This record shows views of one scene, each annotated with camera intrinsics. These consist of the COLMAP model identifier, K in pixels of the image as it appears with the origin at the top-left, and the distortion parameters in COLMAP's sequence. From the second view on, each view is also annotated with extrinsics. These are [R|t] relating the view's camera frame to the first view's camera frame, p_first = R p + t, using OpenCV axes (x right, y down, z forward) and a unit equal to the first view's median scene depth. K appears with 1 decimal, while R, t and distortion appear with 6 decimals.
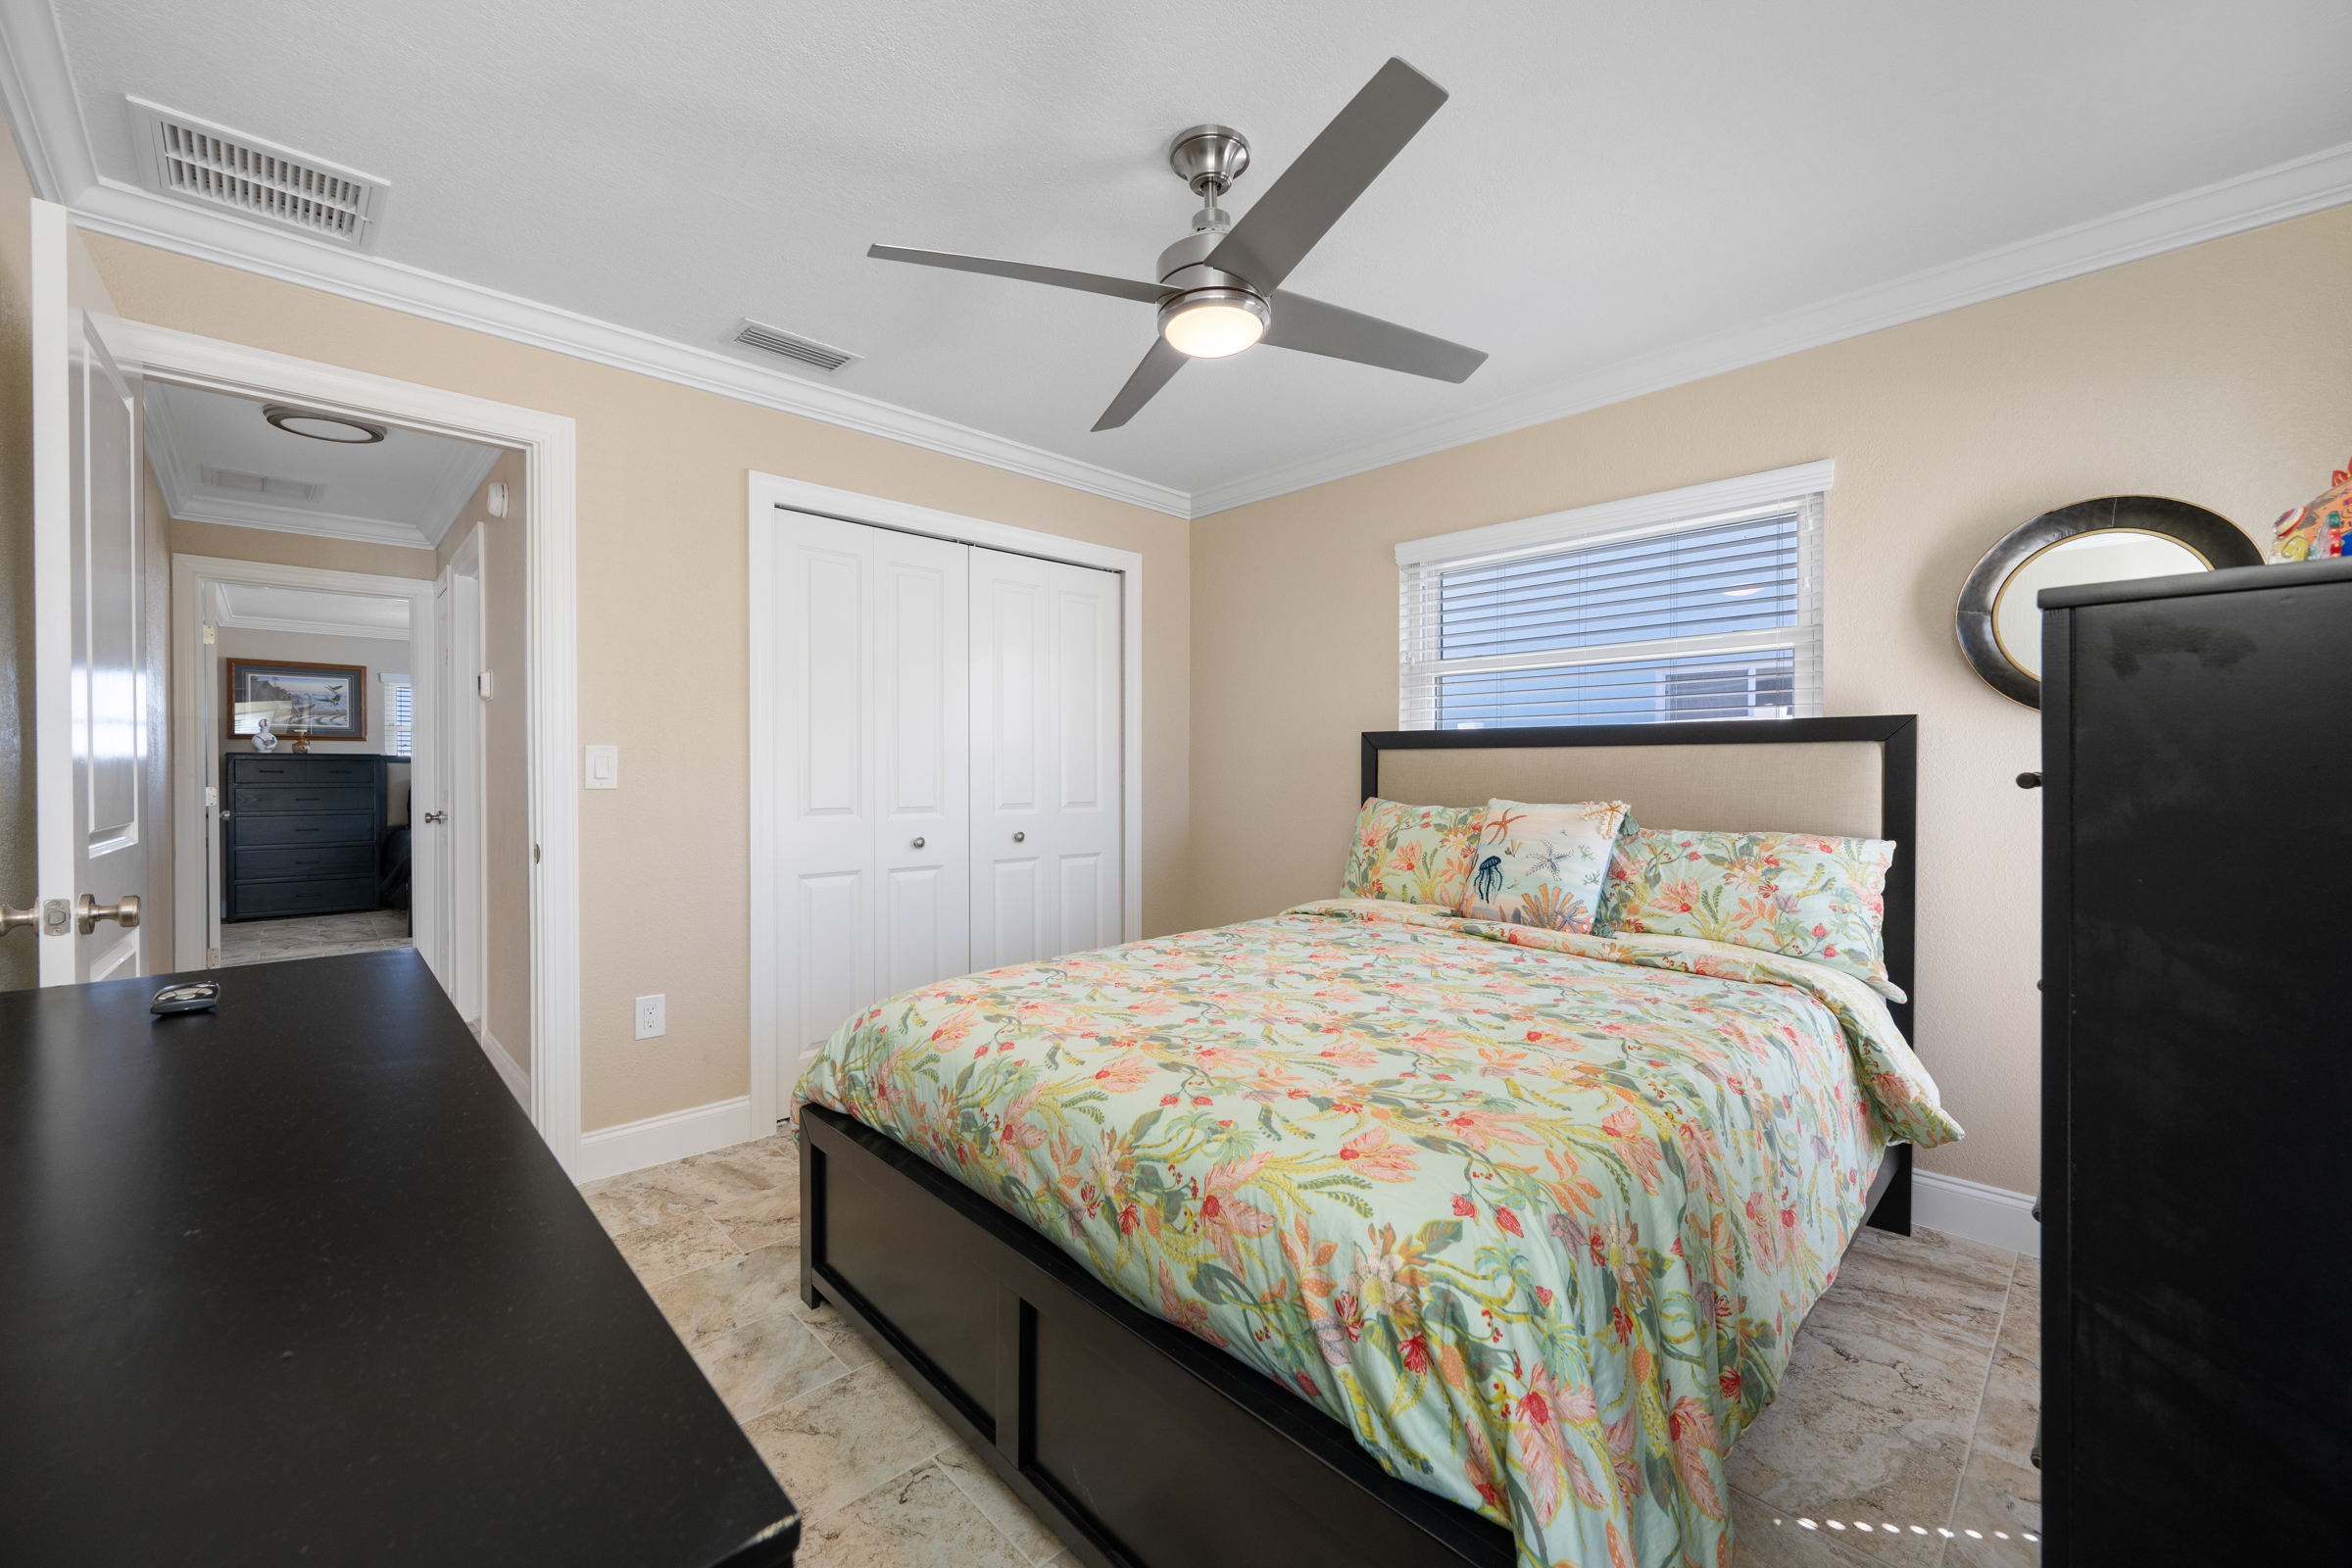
lens RADIAL K [[931.7, 0, 1176.2], [0, 931.7, 777.9], [0, 0, 1]] dist [-0.001896, 0.000619]
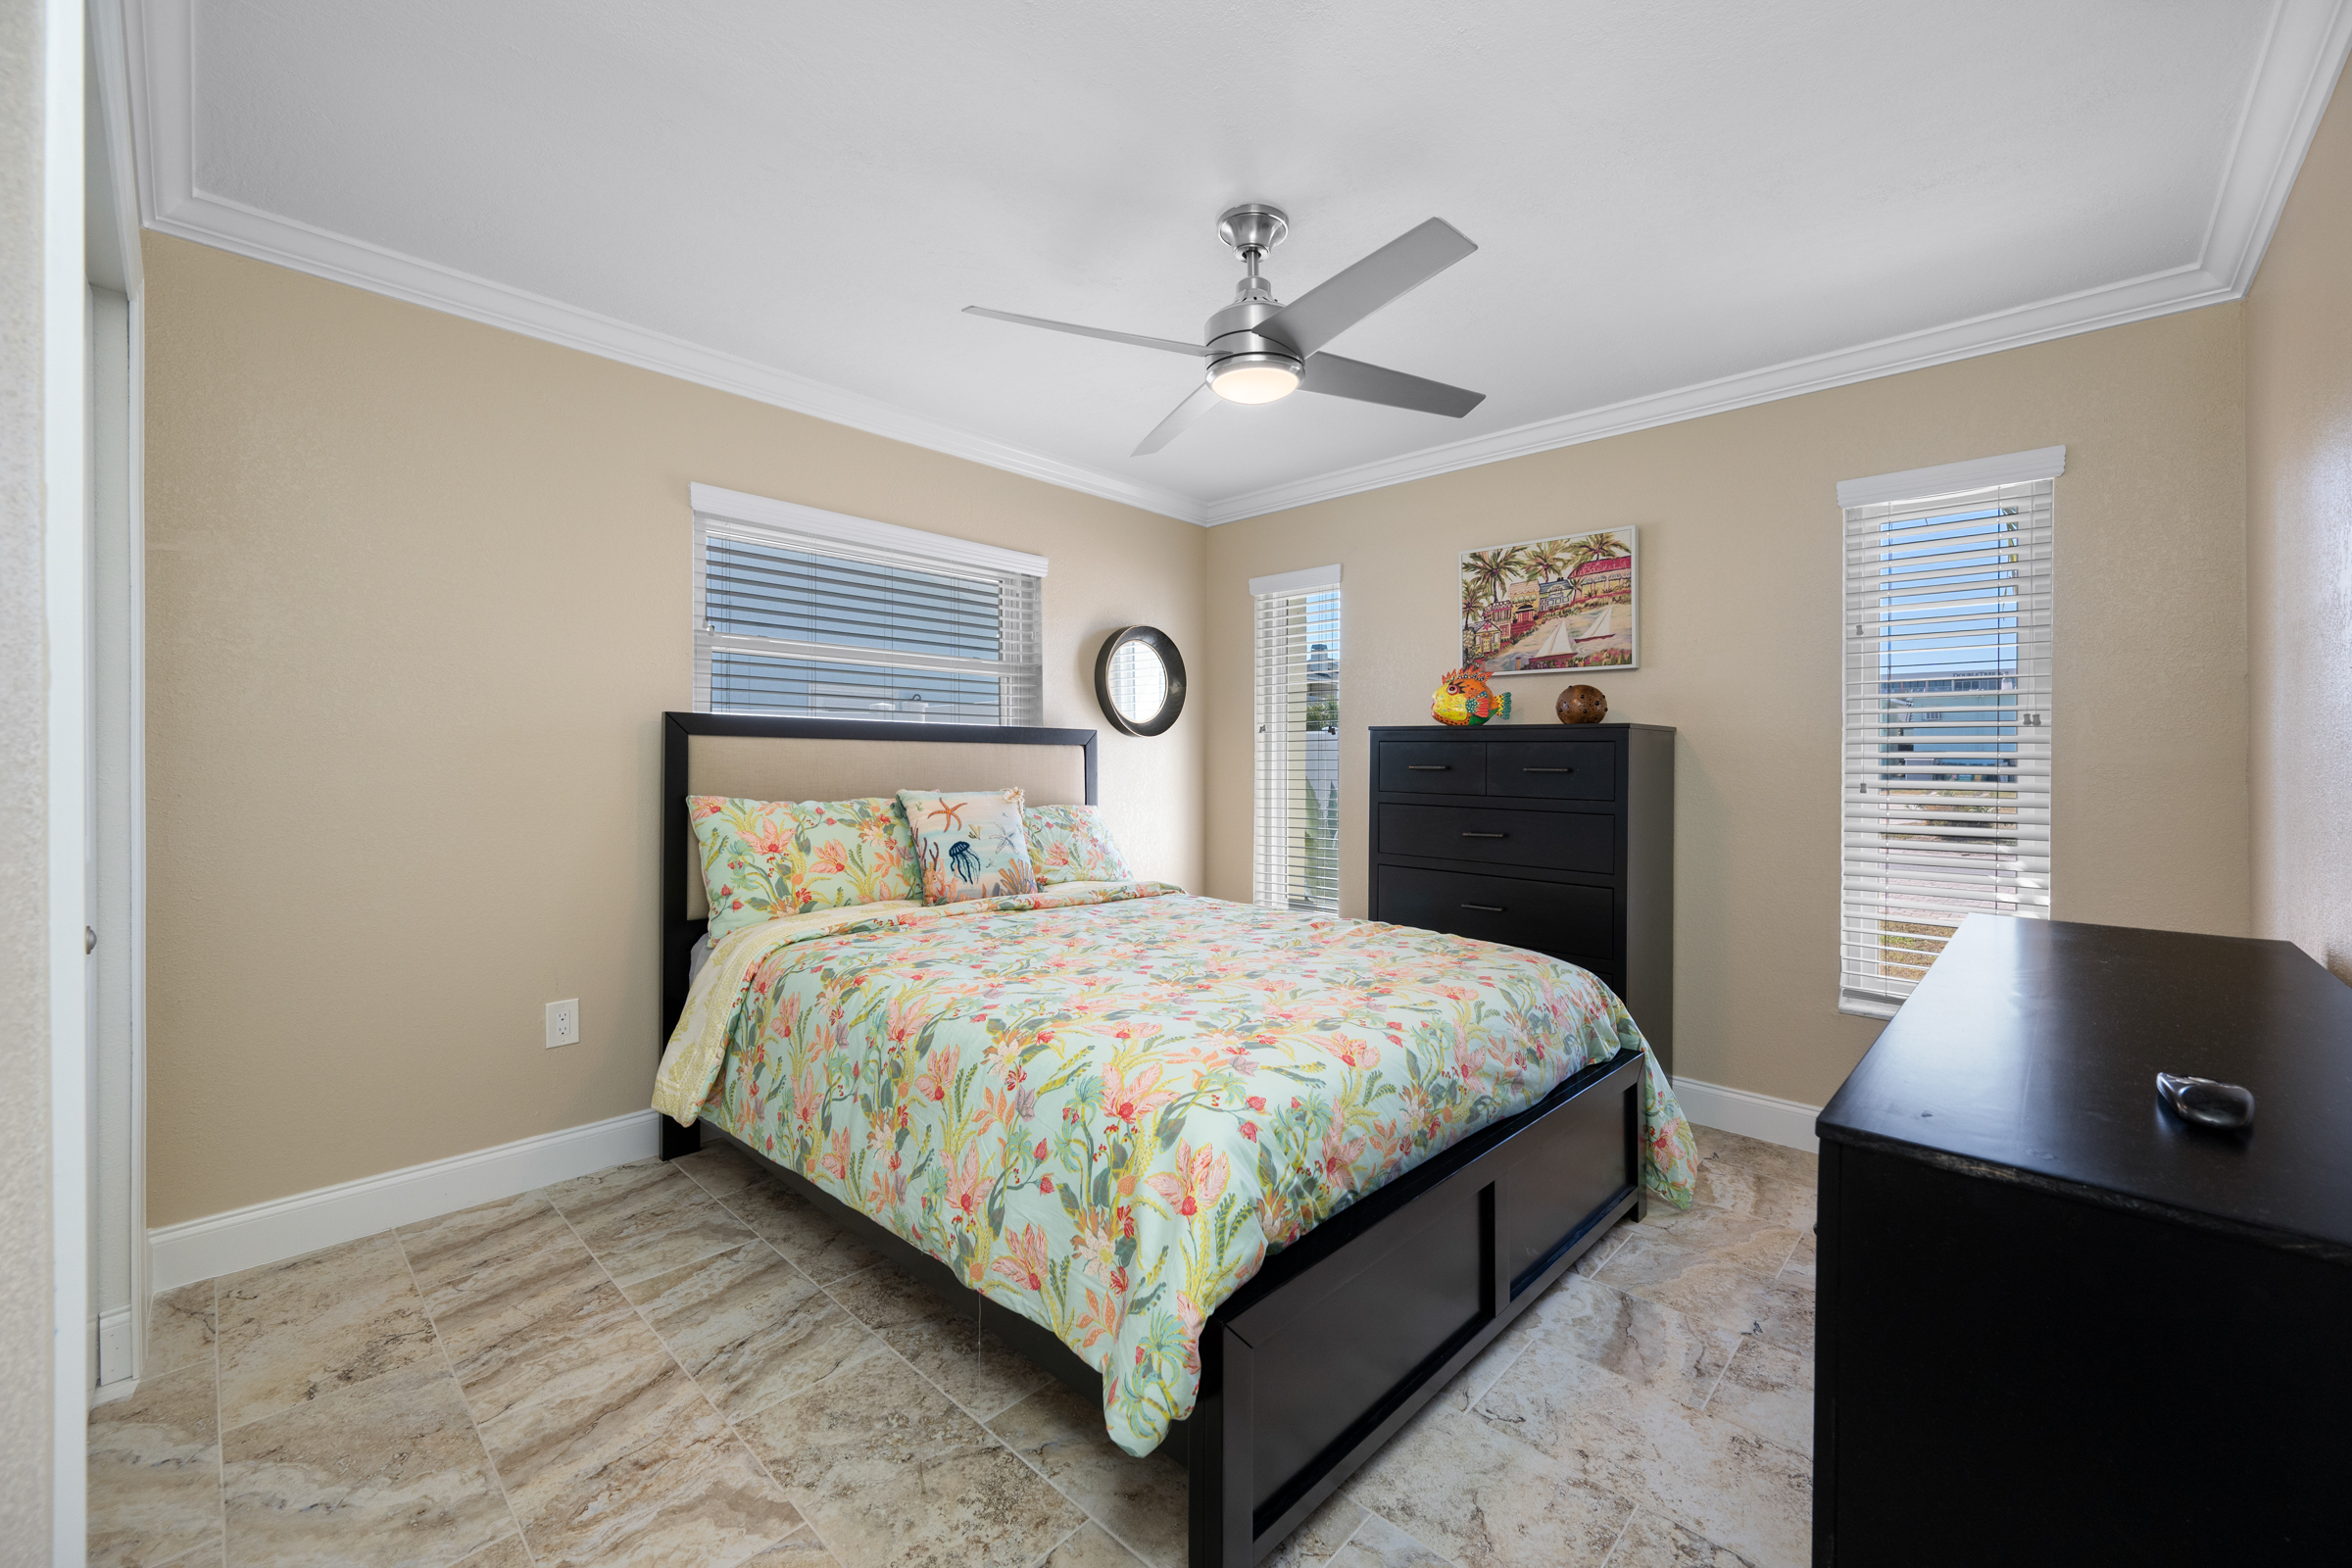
lens RADIAL K [[931.7, 0, 1171.9], [0, 931.7, 767.8], [0, 0, 1]] dist [-0.001896, 0.000619]
pose [[-0.039016, -0.005995, 0.999221, -0.820552], [0.003827, 0.999974, 0.006149, -0.008460], [-0.999231, 0.004064, -0.038992, 0.862528]]
